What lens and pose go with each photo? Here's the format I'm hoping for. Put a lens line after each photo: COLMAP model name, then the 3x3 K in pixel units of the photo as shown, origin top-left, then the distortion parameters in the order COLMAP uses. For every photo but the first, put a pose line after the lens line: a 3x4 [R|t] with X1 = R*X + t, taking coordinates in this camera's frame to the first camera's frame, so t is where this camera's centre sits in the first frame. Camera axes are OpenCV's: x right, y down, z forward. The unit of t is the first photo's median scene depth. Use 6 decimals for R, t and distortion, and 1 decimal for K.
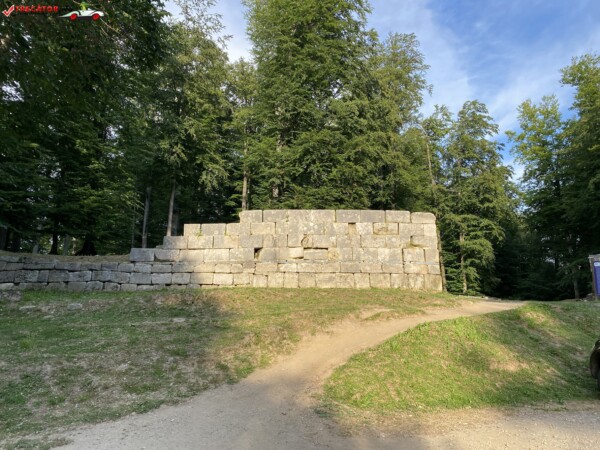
lens RADIAL K [[451.1, 0, 289.9], [0, 451.1, 223.0], [0, 0, 1]] dist [0.073903, -0.089234]
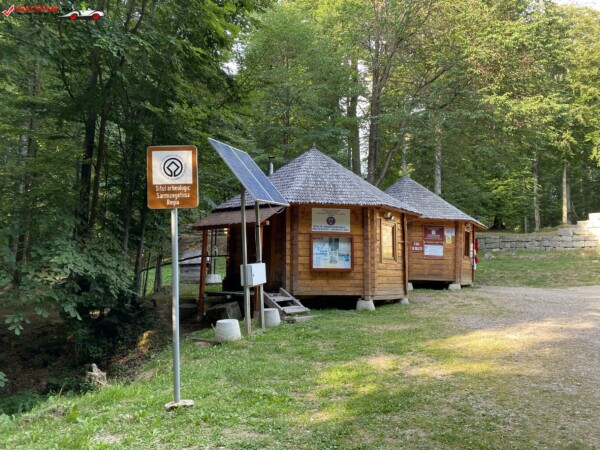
lens RADIAL K [[451.1, 0, 289.9], [0, 451.1, 223.0], [0, 0, 1]] dist [0.073903, -0.089234]
pose [[0.706520, -0.067567, -0.704461, 0.059755], [0.115531, 0.993090, 0.020618, -0.039347], [0.698200, -0.095954, 0.709444, -0.326342]]
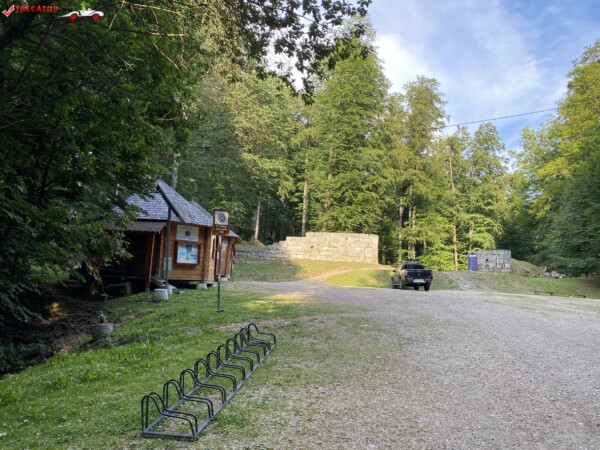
lens RADIAL K [[451.1, 0, 289.9], [0, 451.1, 223.0], [0, 0, 1]] dist [0.073903, -0.089234]
pose [[0.991472, 0.023196, -0.128237, 0.042108], [-0.017419, 0.998790, 0.045988, -0.061425], [0.129148, -0.043362, 0.990677, -0.511853]]
